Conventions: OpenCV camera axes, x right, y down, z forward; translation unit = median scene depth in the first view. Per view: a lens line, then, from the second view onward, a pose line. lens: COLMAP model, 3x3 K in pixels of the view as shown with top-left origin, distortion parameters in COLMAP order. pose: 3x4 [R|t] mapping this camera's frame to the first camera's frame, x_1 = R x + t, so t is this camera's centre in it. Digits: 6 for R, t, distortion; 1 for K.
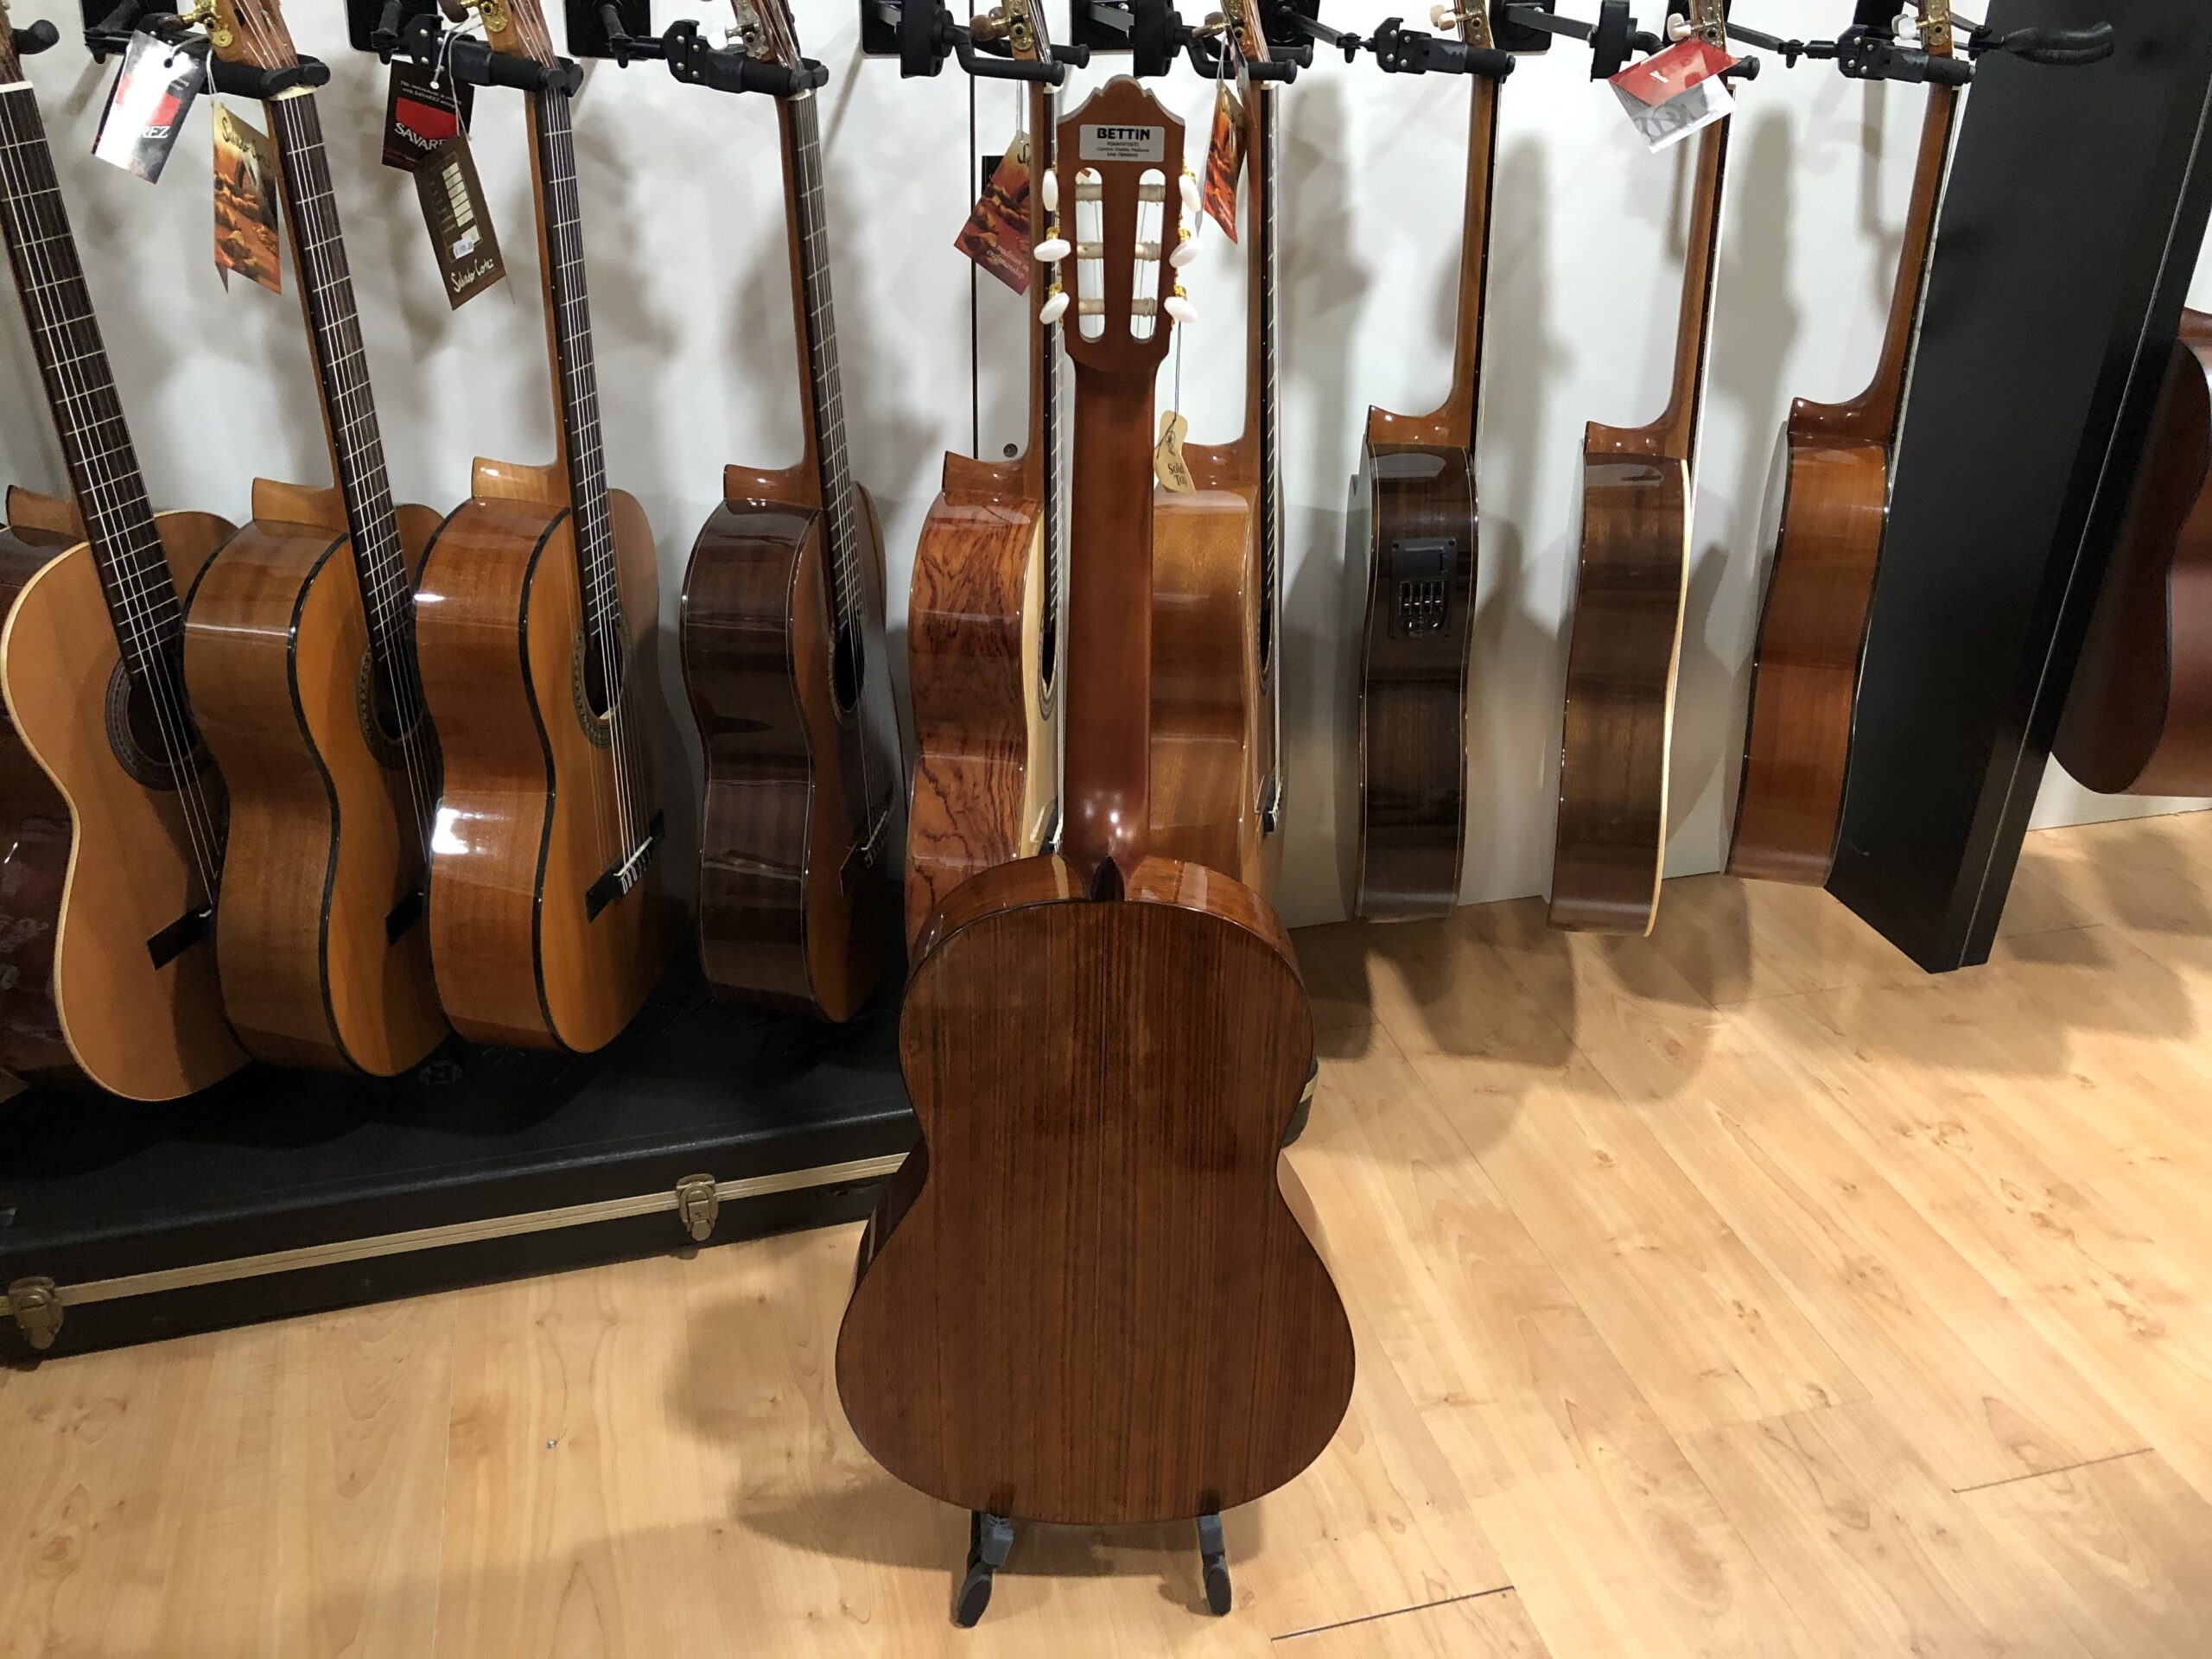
lens RADIAL K [[1785.7, 0, 1106.0], [0, 1785.7, 829.5], [0, 0, 1]] dist [0.039434, -0.005084]
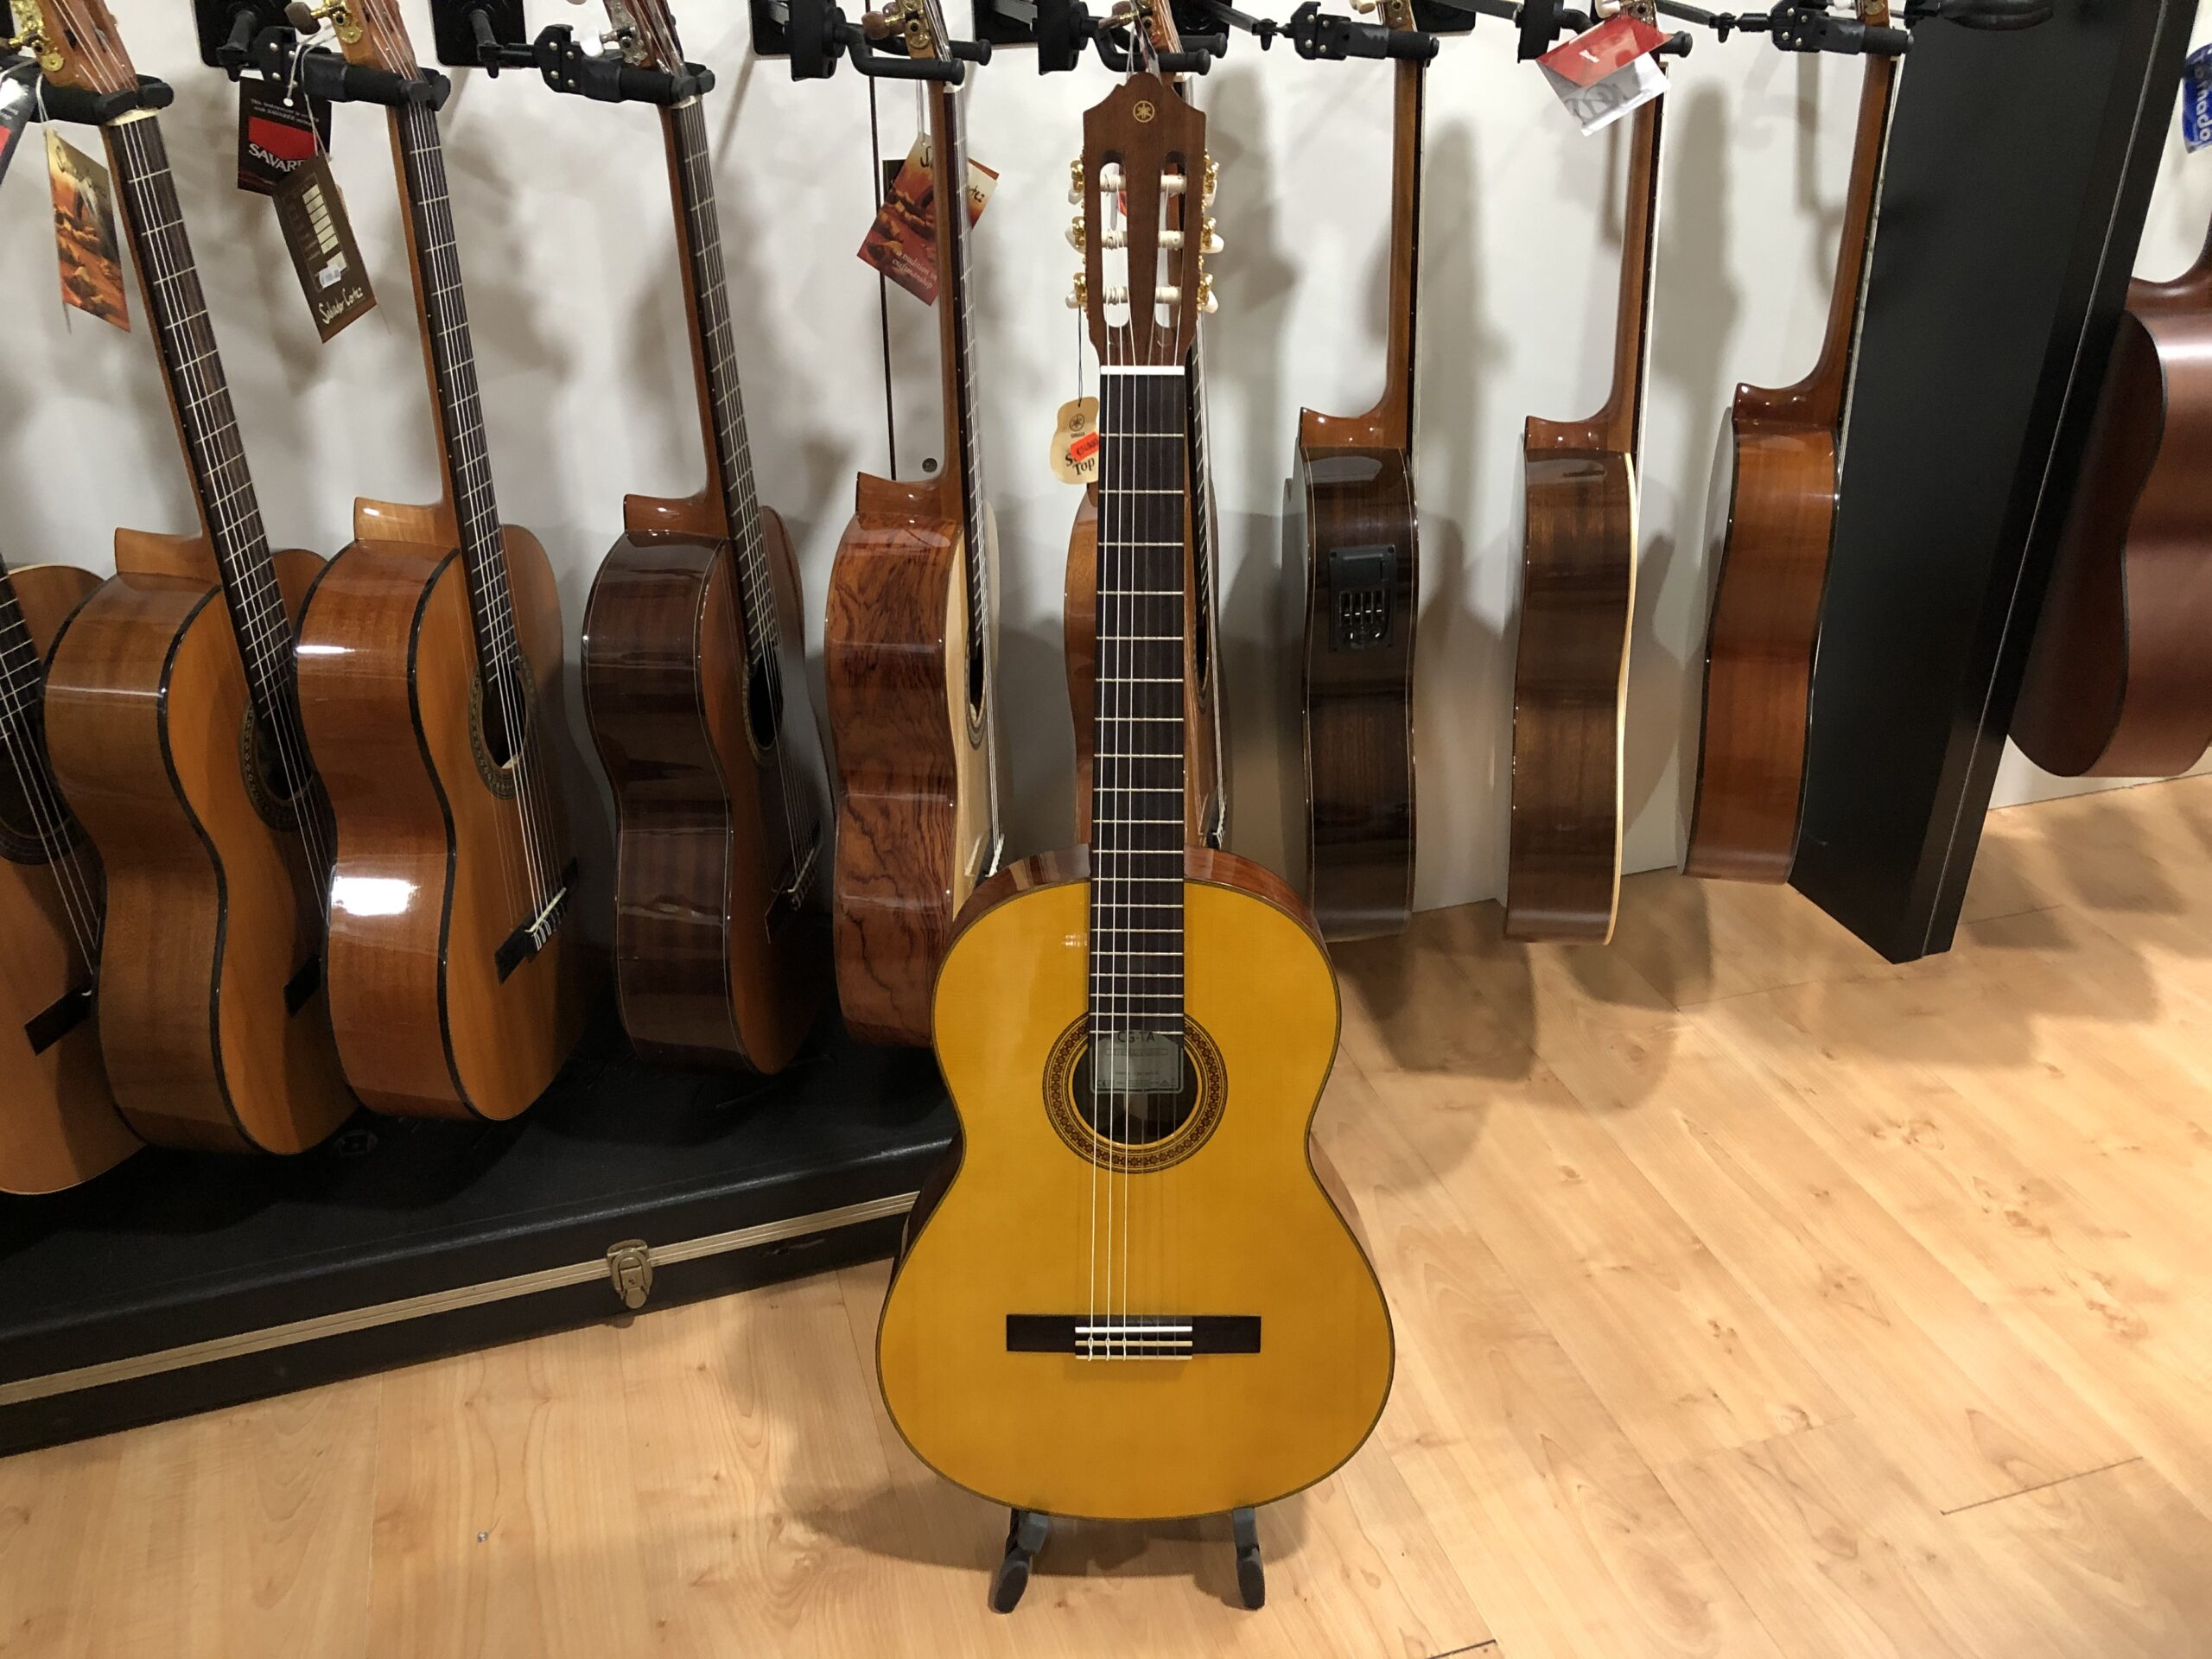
lens RADIAL K [[1790.8, 0, 1101.3], [0, 1790.8, 839.5], [0, 0, 1]] dist [0.037348, -0.005148]
pose [[0.998965, -0.038930, 0.023537, 0.009281], [0.038641, 0.999174, 0.012599, -0.023399], [-0.024008, -0.011676, 0.999644, 0.041371]]
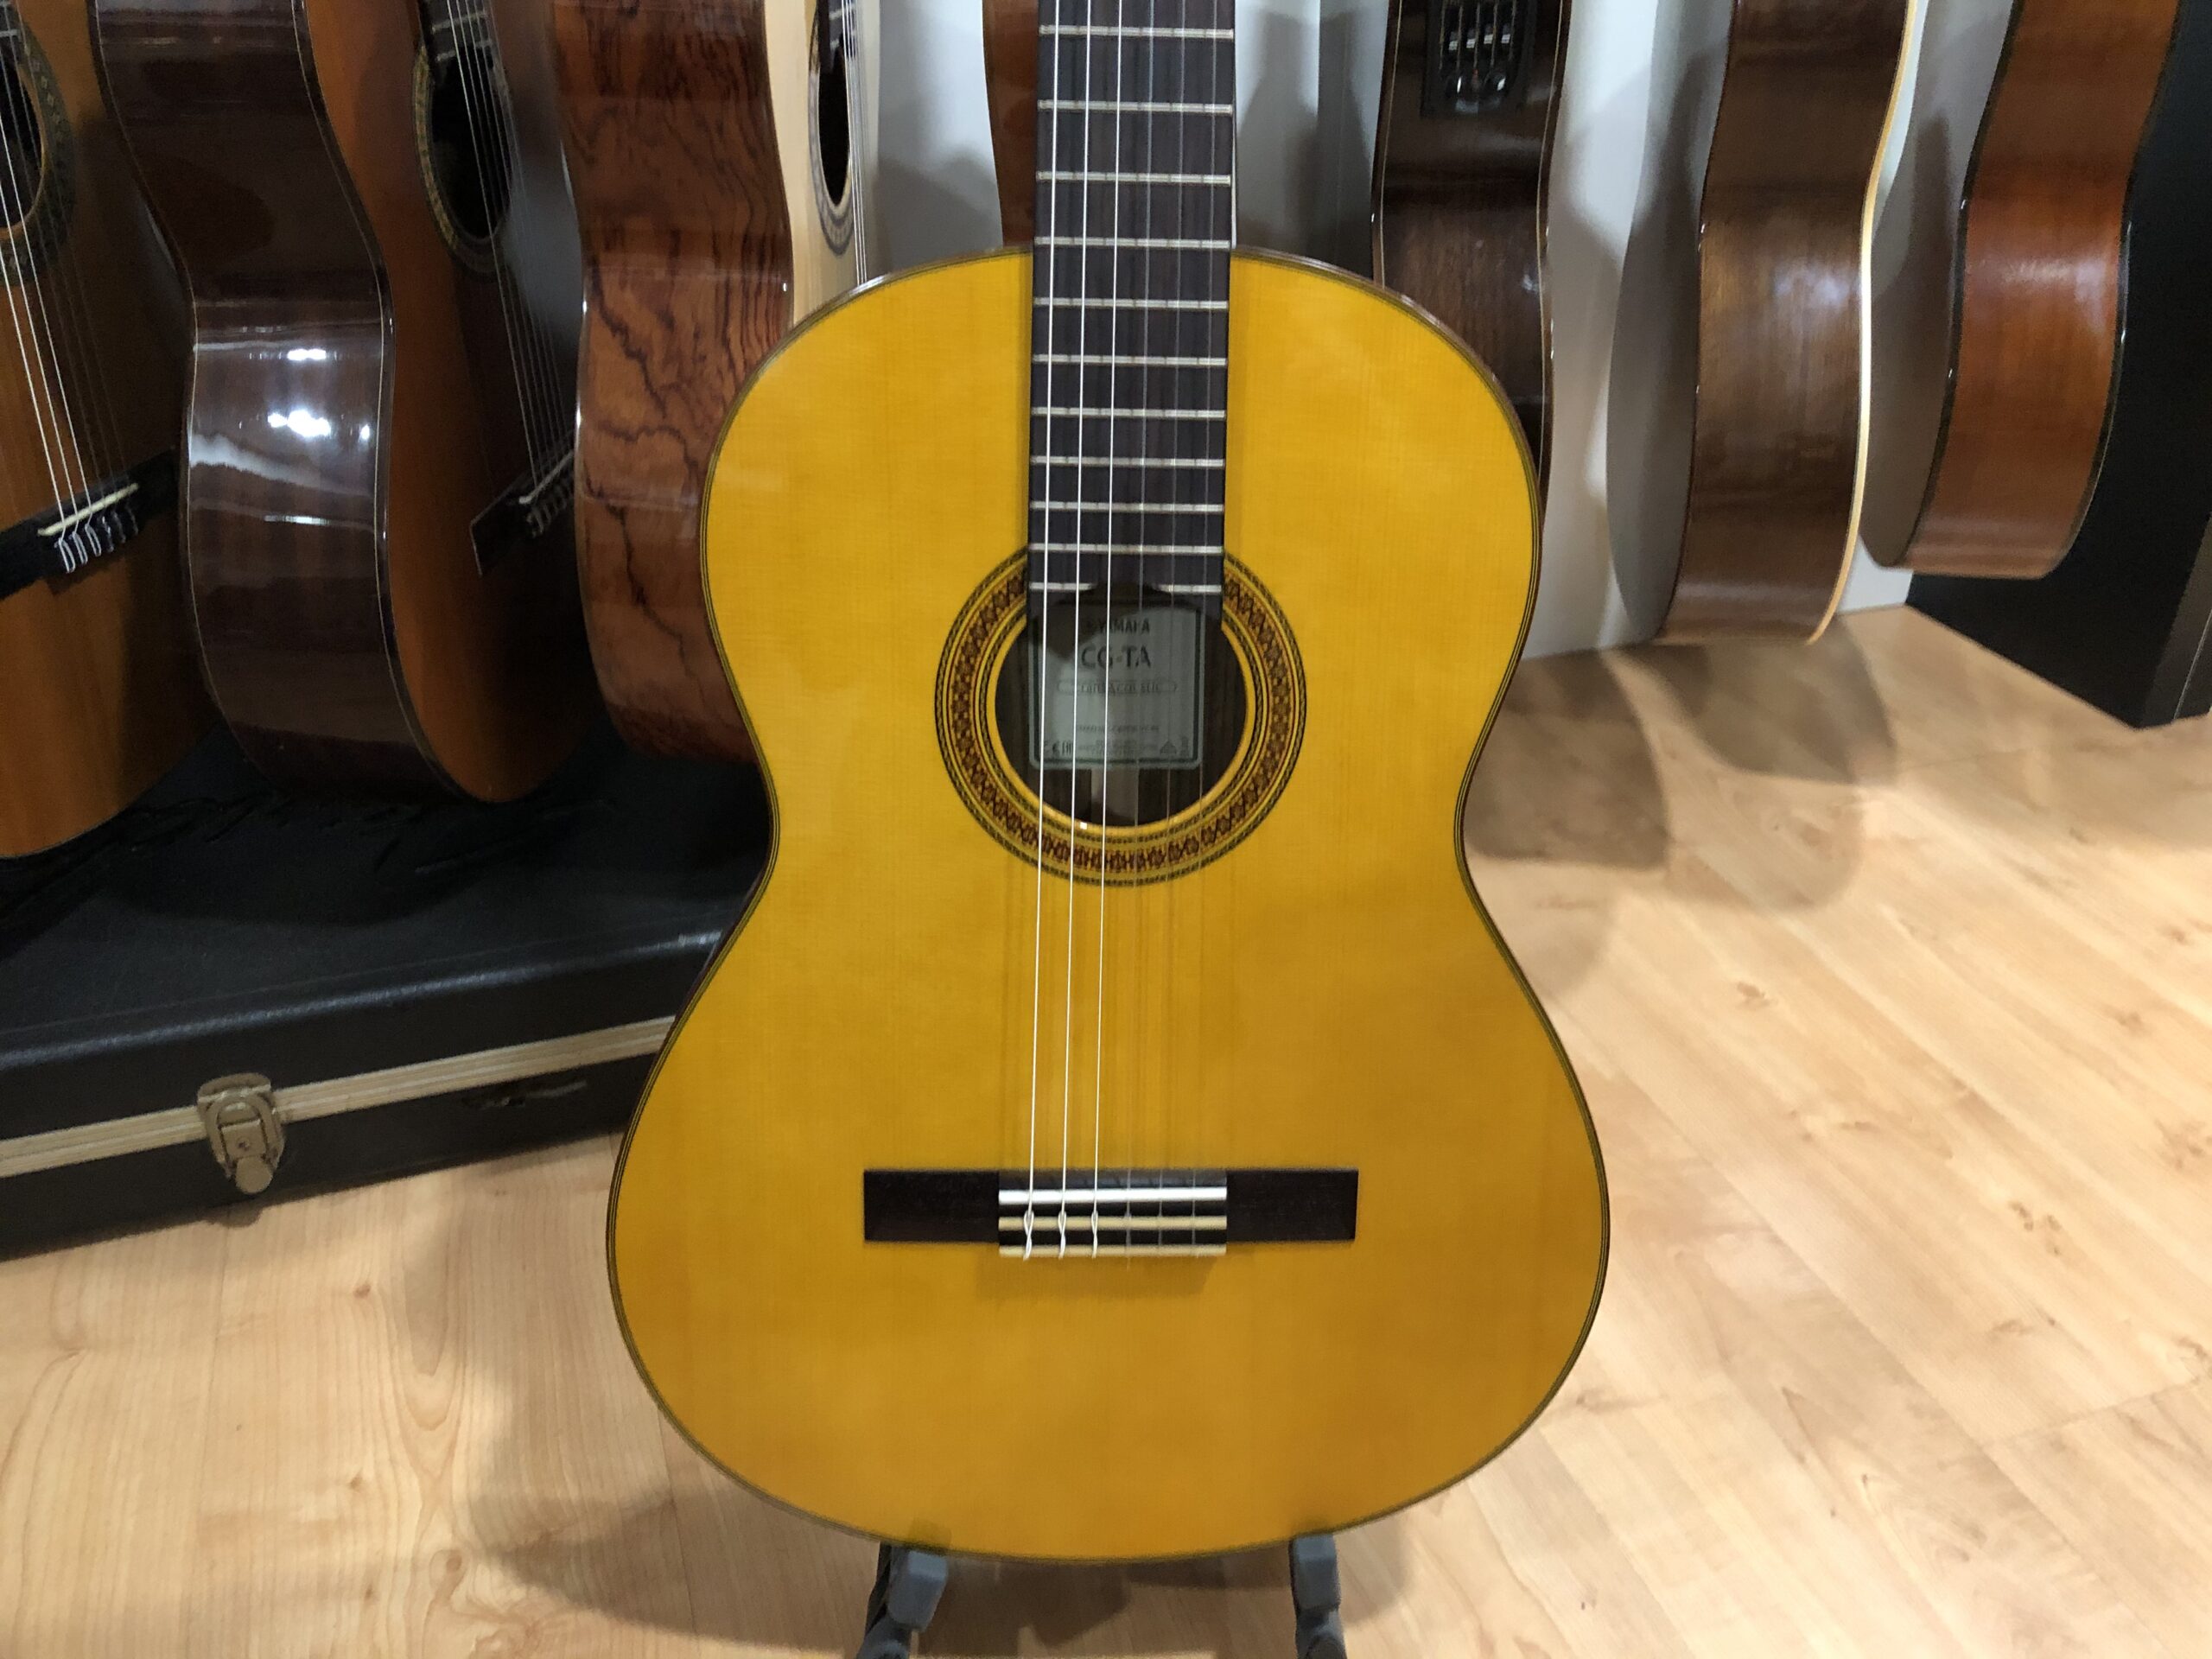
lens RADIAL K [[1792.5, 0, 1118.2], [0, 1792.5, 798.4], [0, 0, 1]] dist [0.038958, -0.002688]
pose [[0.996820, -0.034912, 0.071633, 0.008992], [0.033460, 0.999211, 0.021376, 0.108468], [-0.072323, -0.018911, 0.997202, 0.439254]]
